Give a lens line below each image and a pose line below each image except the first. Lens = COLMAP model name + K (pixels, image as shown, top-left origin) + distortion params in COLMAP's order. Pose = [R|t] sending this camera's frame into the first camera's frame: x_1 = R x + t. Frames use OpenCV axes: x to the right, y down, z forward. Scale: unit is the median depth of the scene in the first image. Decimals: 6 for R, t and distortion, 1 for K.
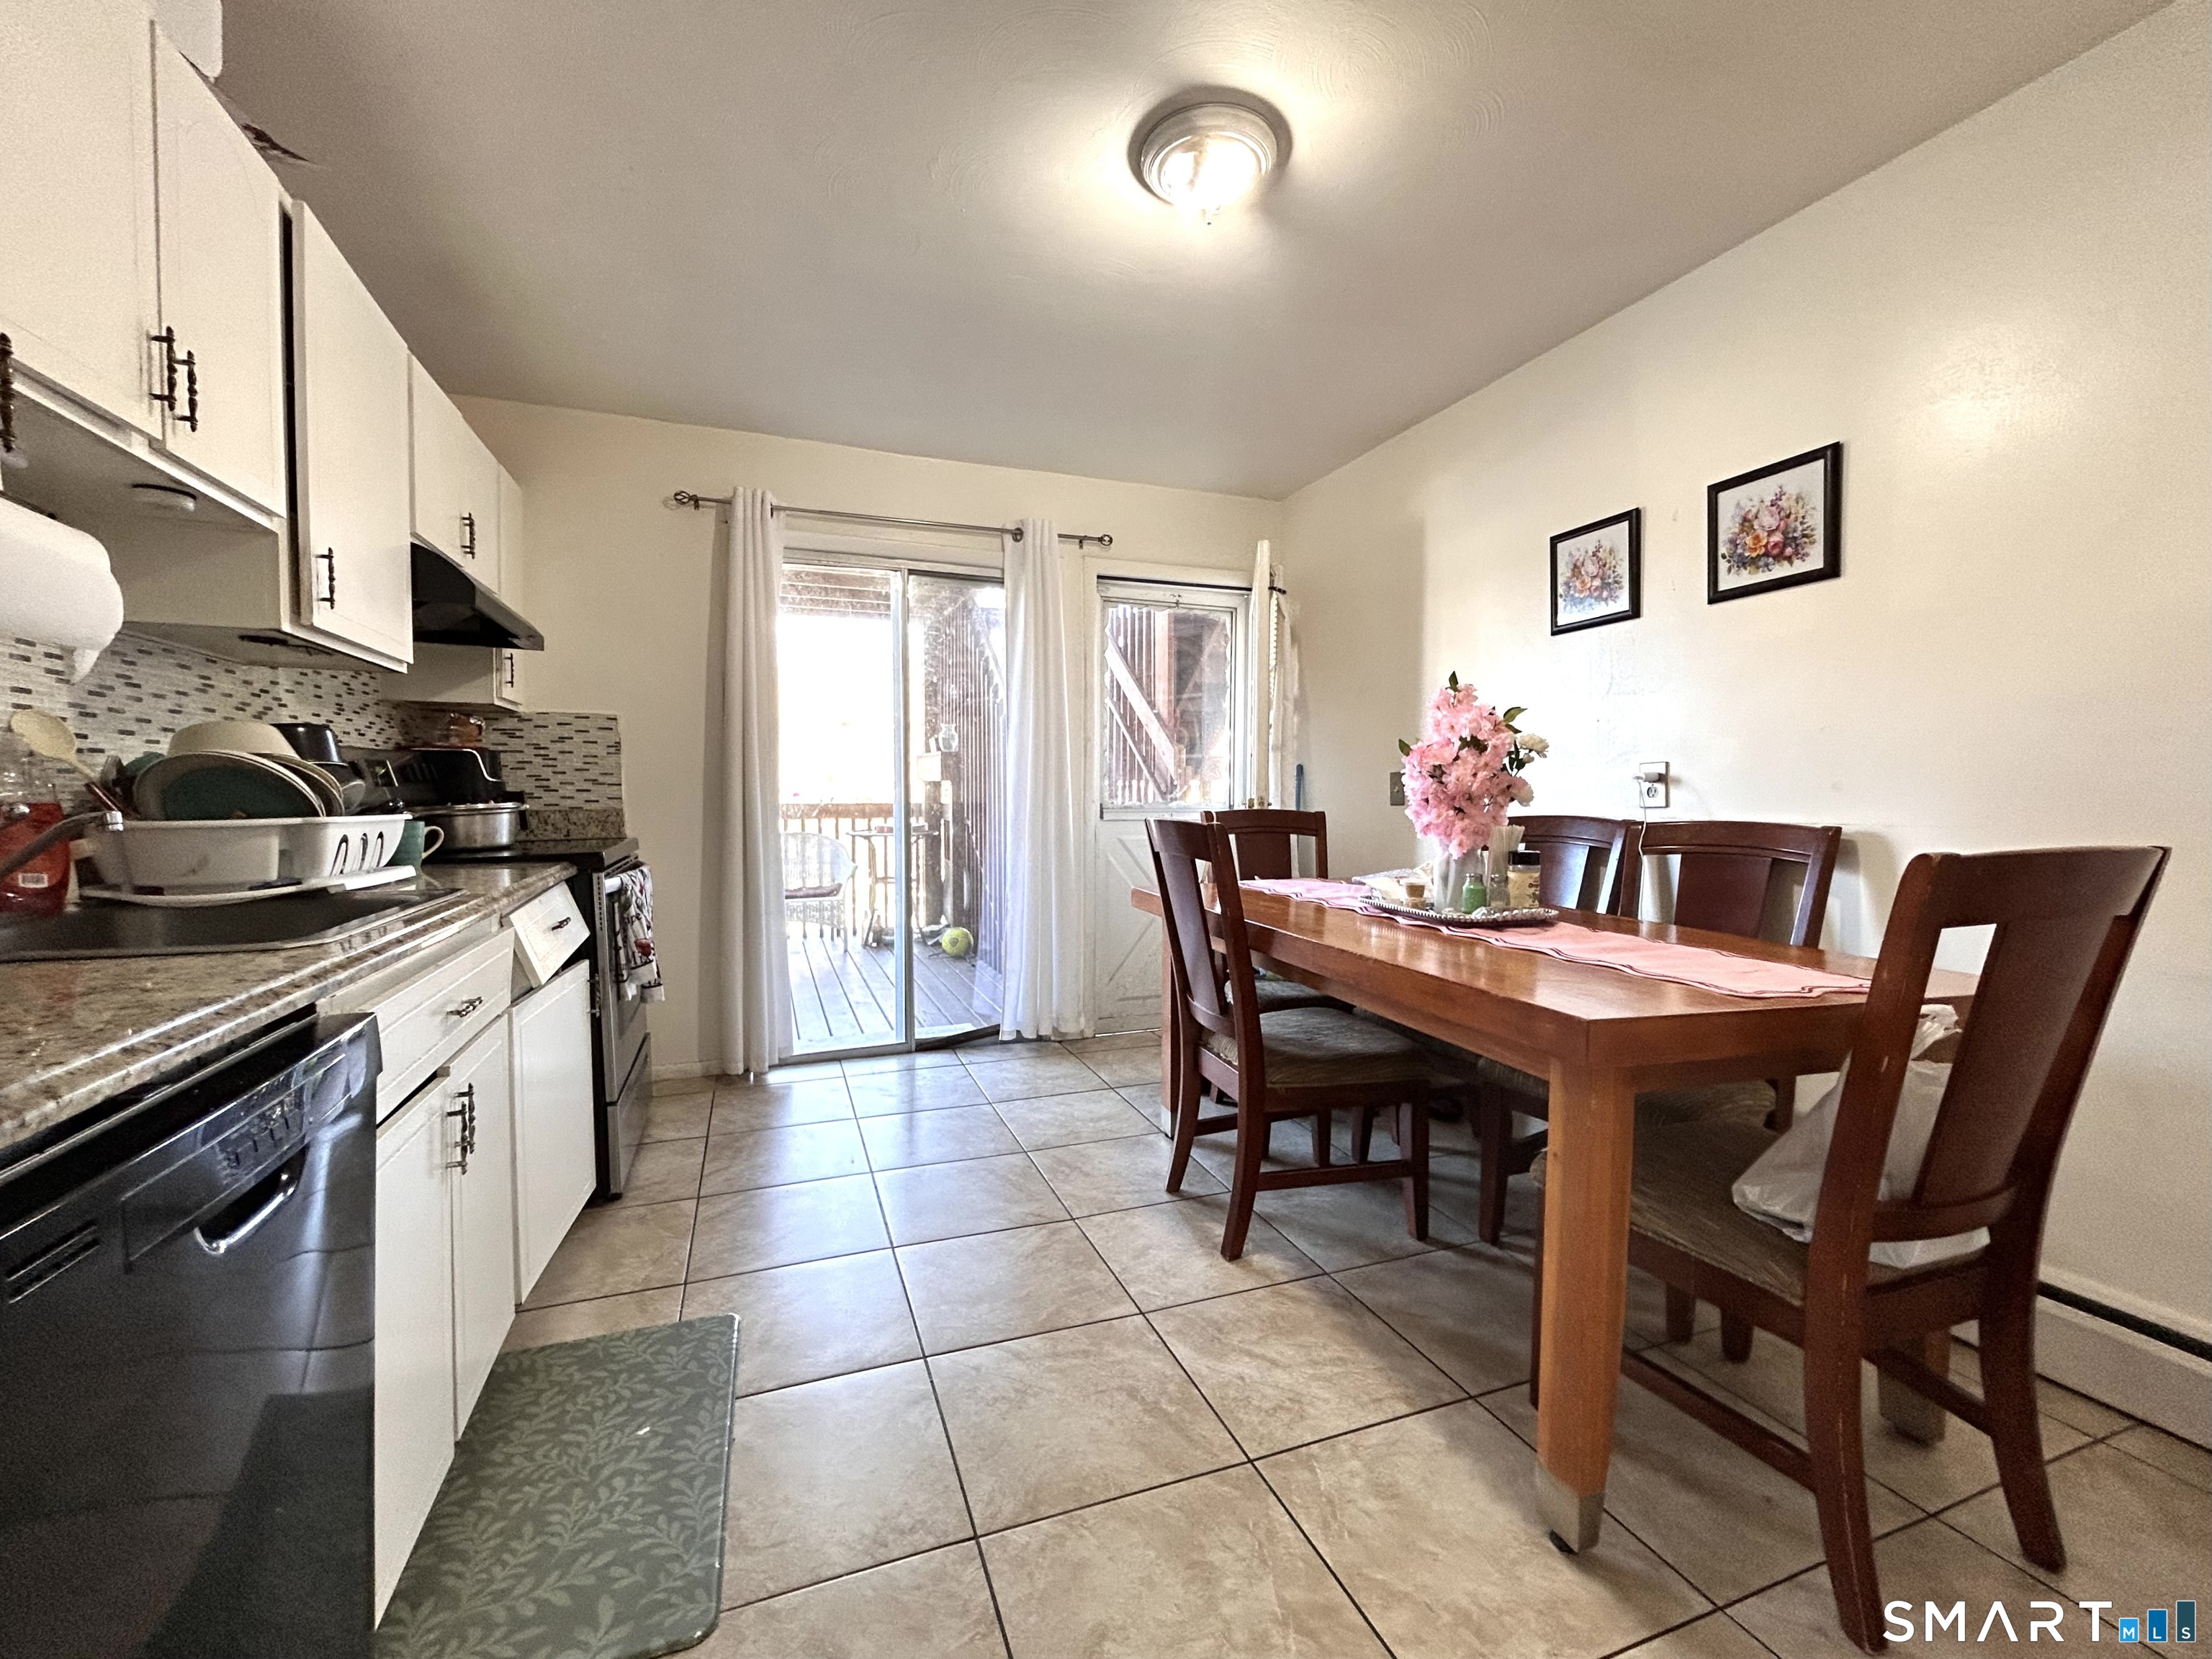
lens RADIAL K [[910.2, 0, 1098.2], [0, 910.2, 828.2], [0, 0, 1]] dist [-0.002813, -0.000286]
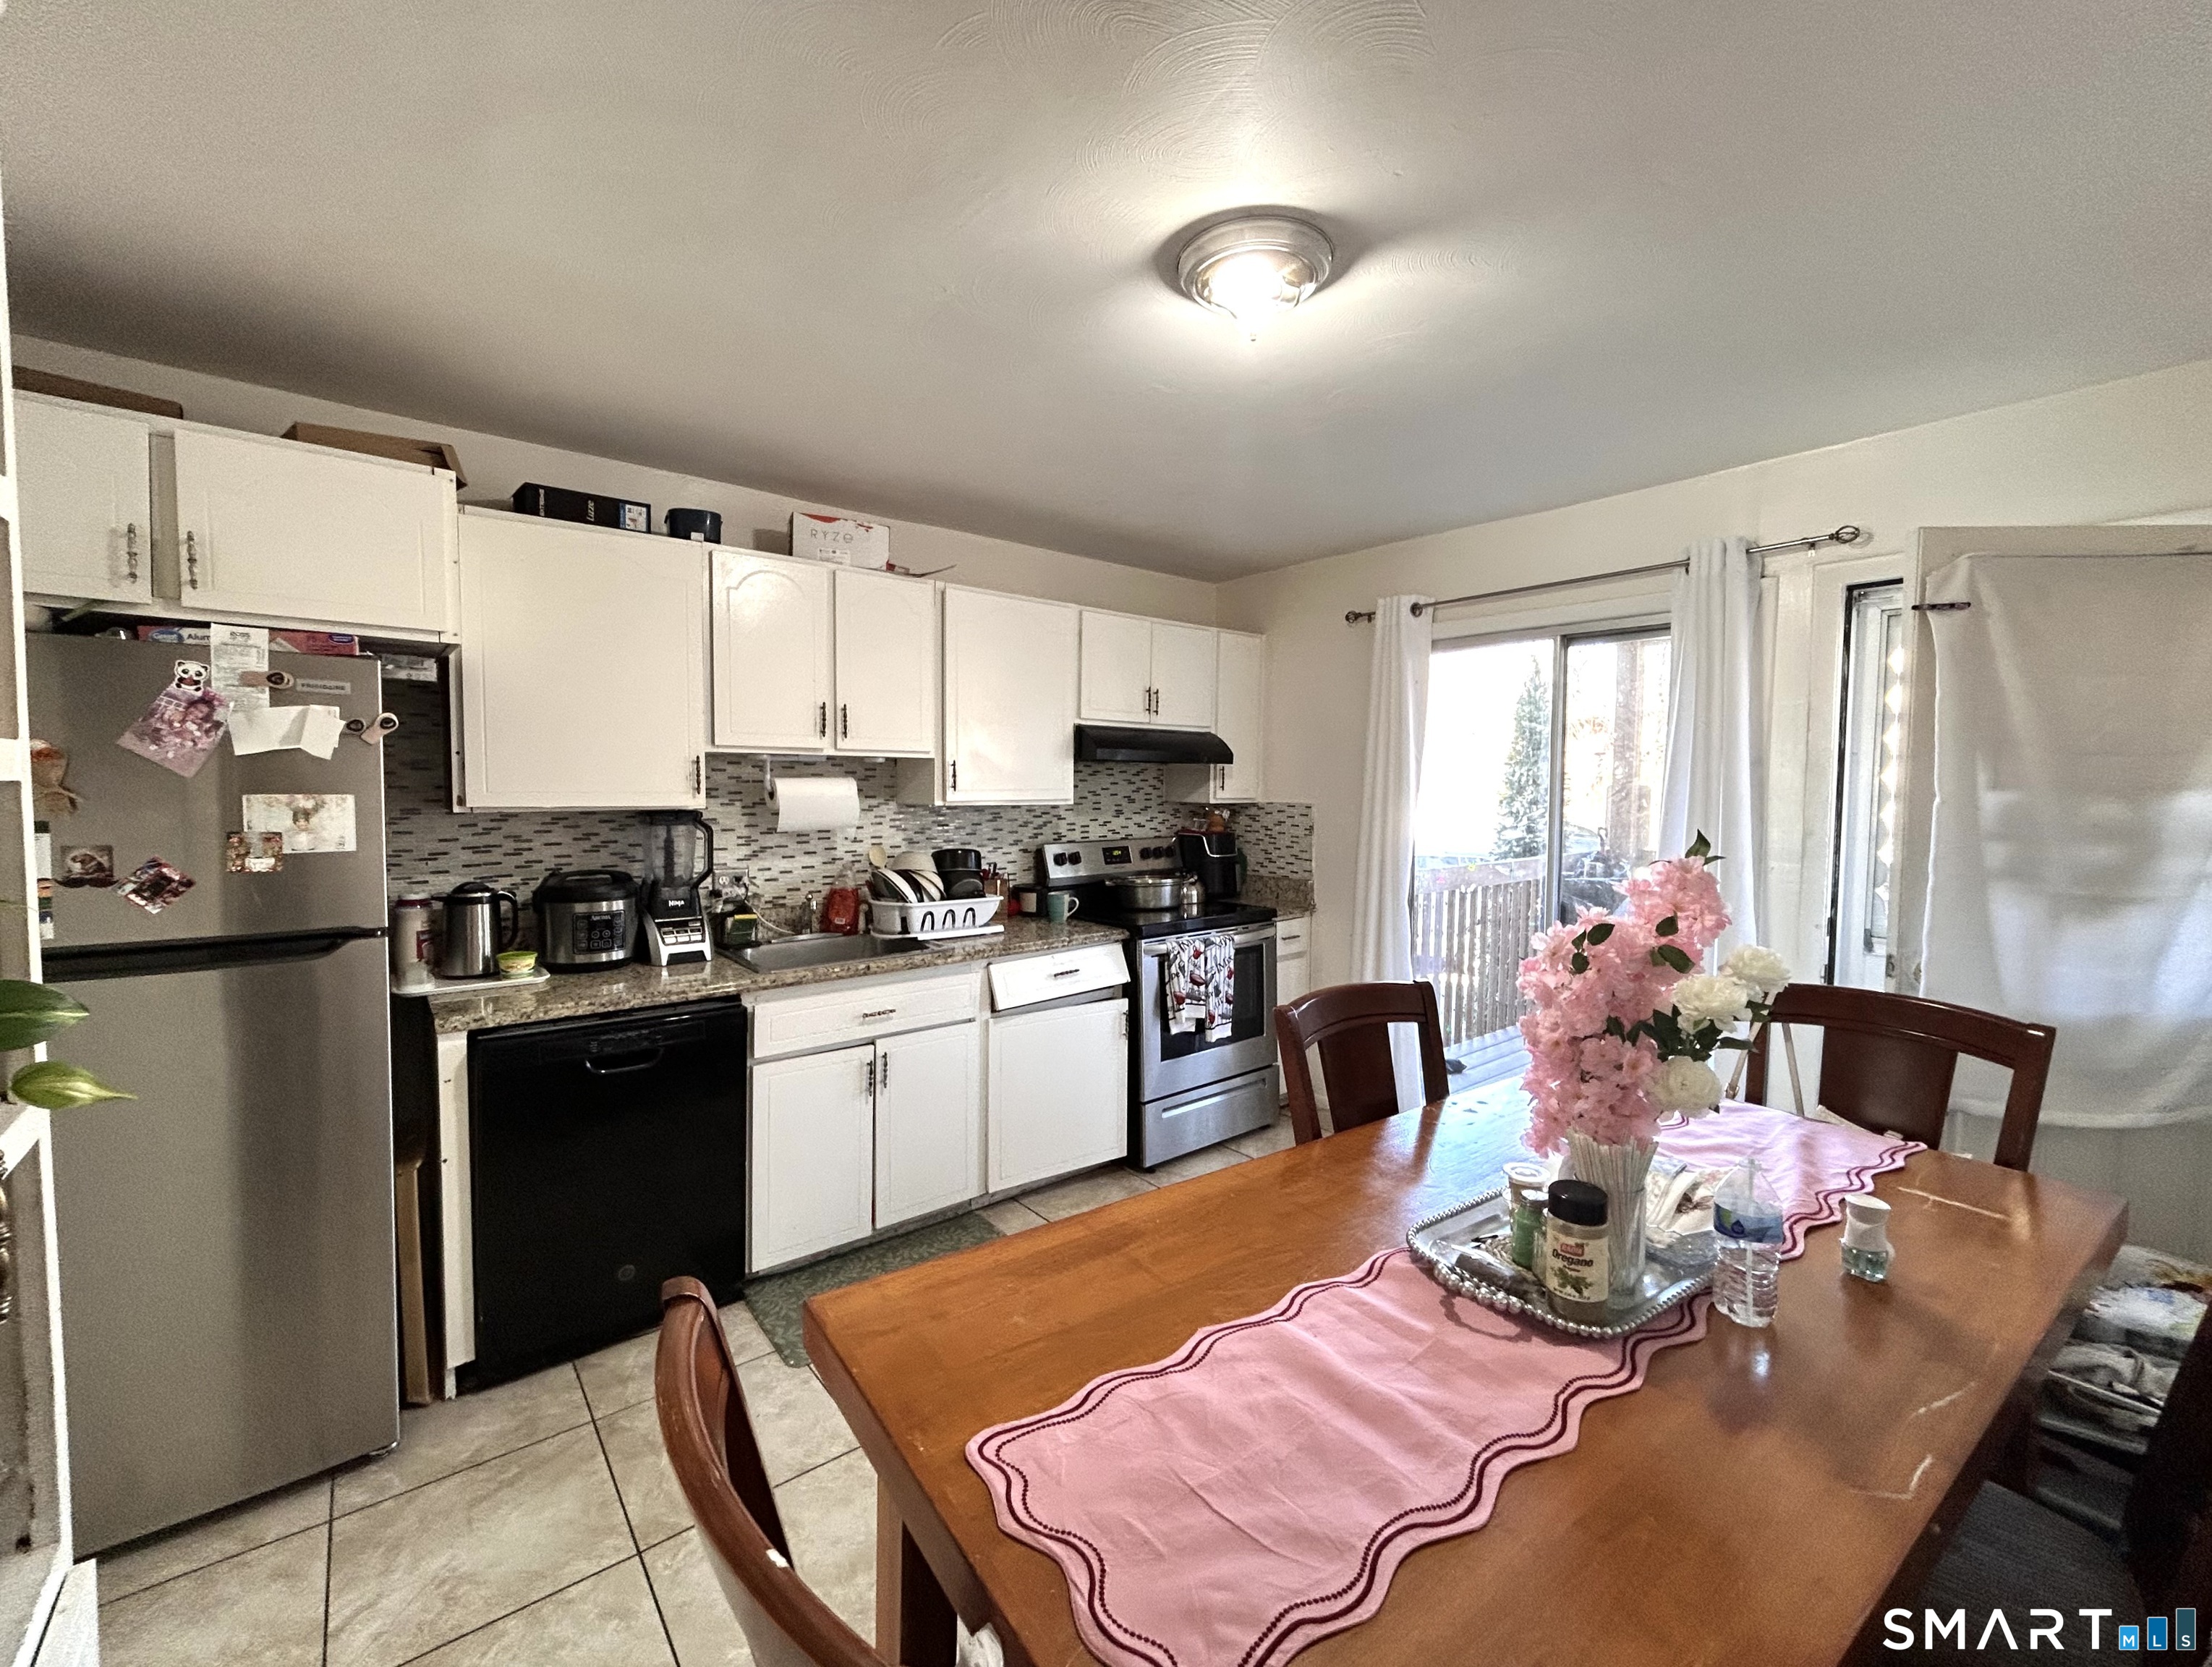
lens RADIAL K [[910.4, 0, 1098.2], [0, 910.4, 832.2], [0, 0, 1]] dist [-0.002813, -0.000286]
pose [[0.319031, 0.050394, -0.946404, 0.590465], [-0.044868, 0.998269, 0.038031, -0.129354], [0.946682, 0.030331, 0.320739, 0.356445]]
